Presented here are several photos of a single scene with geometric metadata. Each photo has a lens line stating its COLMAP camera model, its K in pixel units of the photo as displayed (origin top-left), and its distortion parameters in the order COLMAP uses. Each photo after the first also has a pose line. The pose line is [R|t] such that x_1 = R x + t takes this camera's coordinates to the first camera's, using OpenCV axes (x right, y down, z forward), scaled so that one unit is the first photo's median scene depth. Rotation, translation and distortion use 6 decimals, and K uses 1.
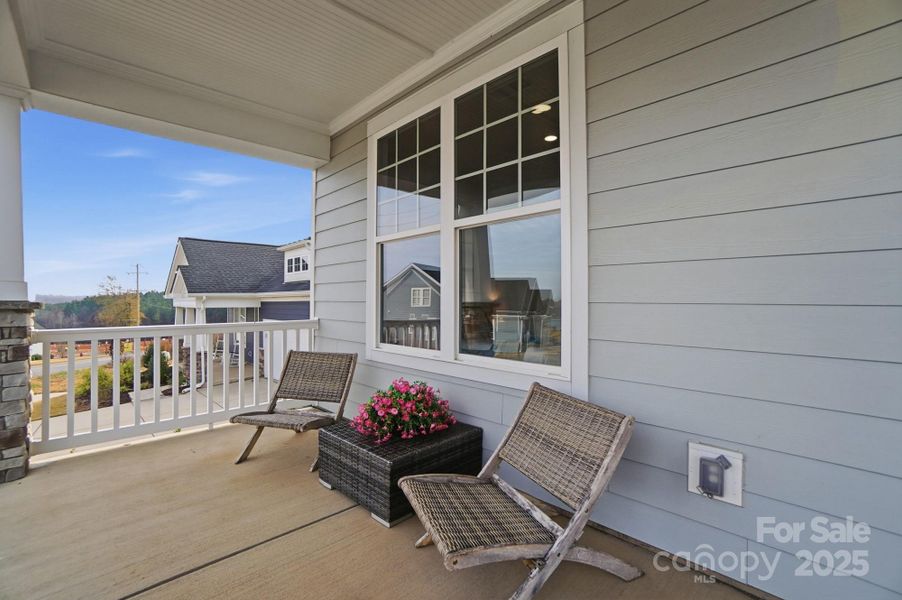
lens RADIAL K [[396.4, 0, 447.1], [0, 396.4, 291.8], [0, 0, 1]] dist [-0.043146, -0.000117]
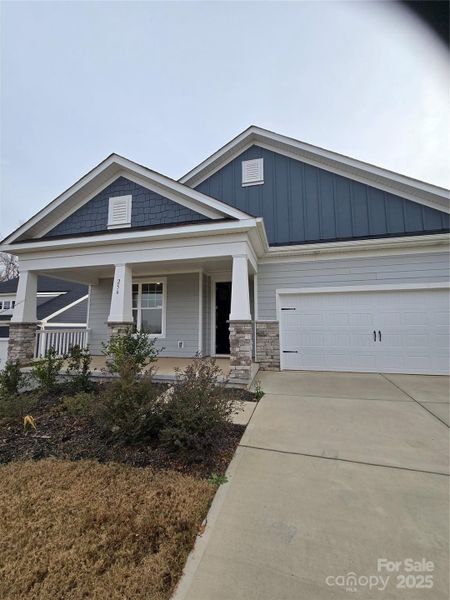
lens RADIAL K [[243.2, 0, 223.6], [0, 243.2, 299.8], [0, 0, 1]] dist [0.003210, -0.000326]
pose [[0.846158, 0.058952, 0.529661, -0.752626], [-0.008514, 0.995231, -0.097170, 0.014491], [-0.532864, 0.077712, 0.842625, -2.238245]]
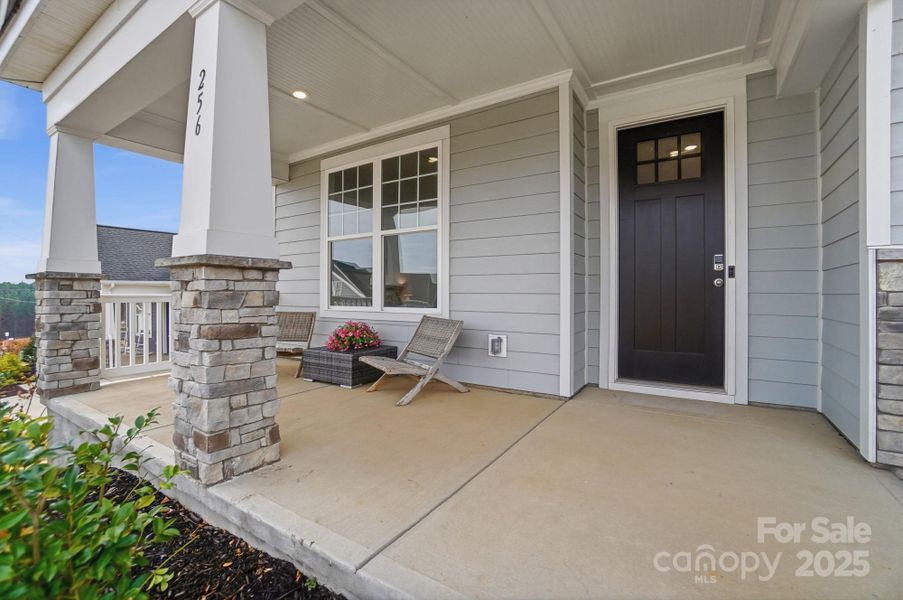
lens RADIAL K [[396.8, 0, 448.7], [0, 396.8, 294.7], [0, 0, 1]] dist [-0.043146, -0.000117]
pose [[0.971693, 0.000419, 0.236247, -0.105067], [-0.005839, 0.999736, 0.022240, 0.060188], [-0.236175, -0.022990, 0.971438, -0.771341]]
